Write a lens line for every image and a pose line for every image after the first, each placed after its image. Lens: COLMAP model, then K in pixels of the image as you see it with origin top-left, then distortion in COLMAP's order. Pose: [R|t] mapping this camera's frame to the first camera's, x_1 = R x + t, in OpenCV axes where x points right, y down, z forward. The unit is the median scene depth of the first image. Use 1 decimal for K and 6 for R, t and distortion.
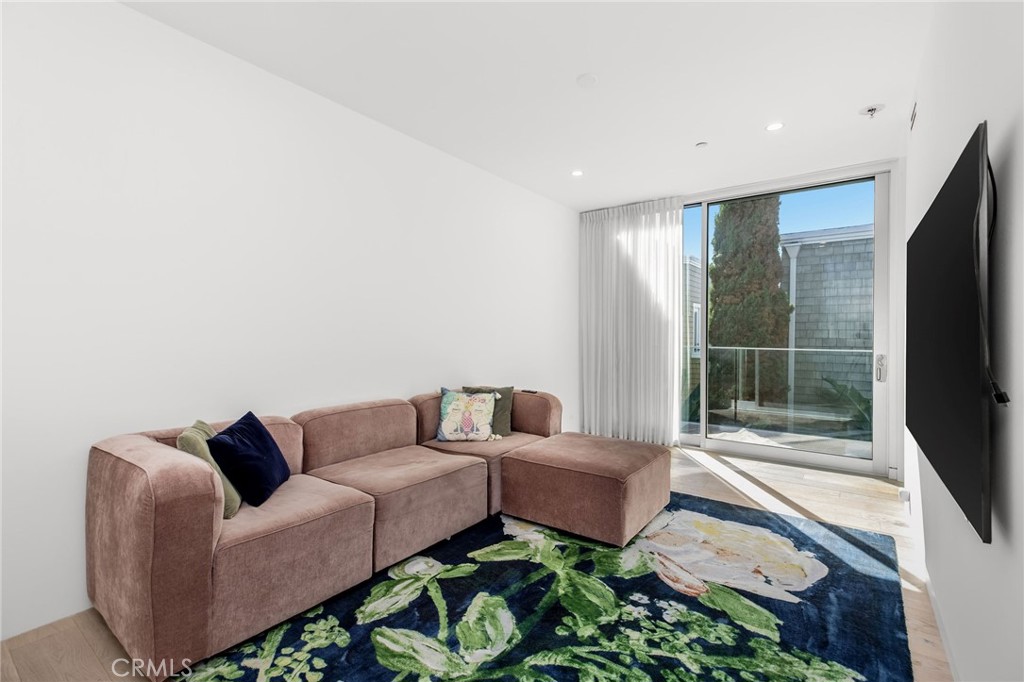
lens RADIAL K [[463.9, 0, 509.0], [0, 463.9, 336.0], [0, 0, 1]] dist [0.001729, -0.001871]
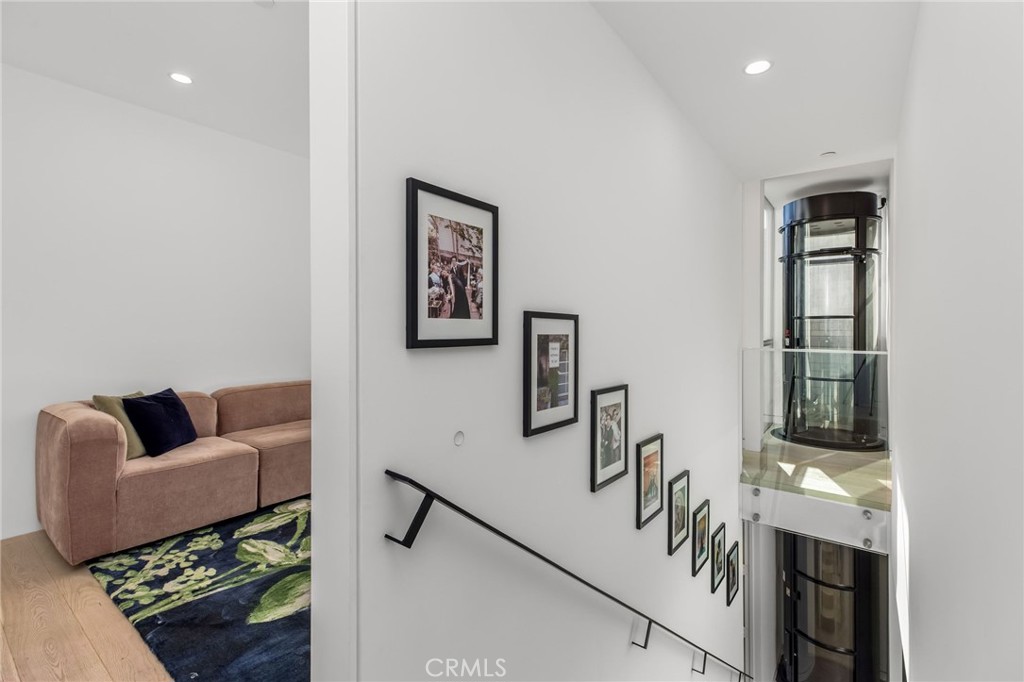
lens RADIAL K [[463.9, 0, 516.2], [0, 463.9, 335.5], [0, 0, 1]] dist [0.001729, -0.001871]
pose [[0.999991, -0.003459, -0.002438, 0.544764], [0.003493, 0.999897, 0.013899, 0.007460], [0.002390, -0.013907, 0.999900, -0.380882]]
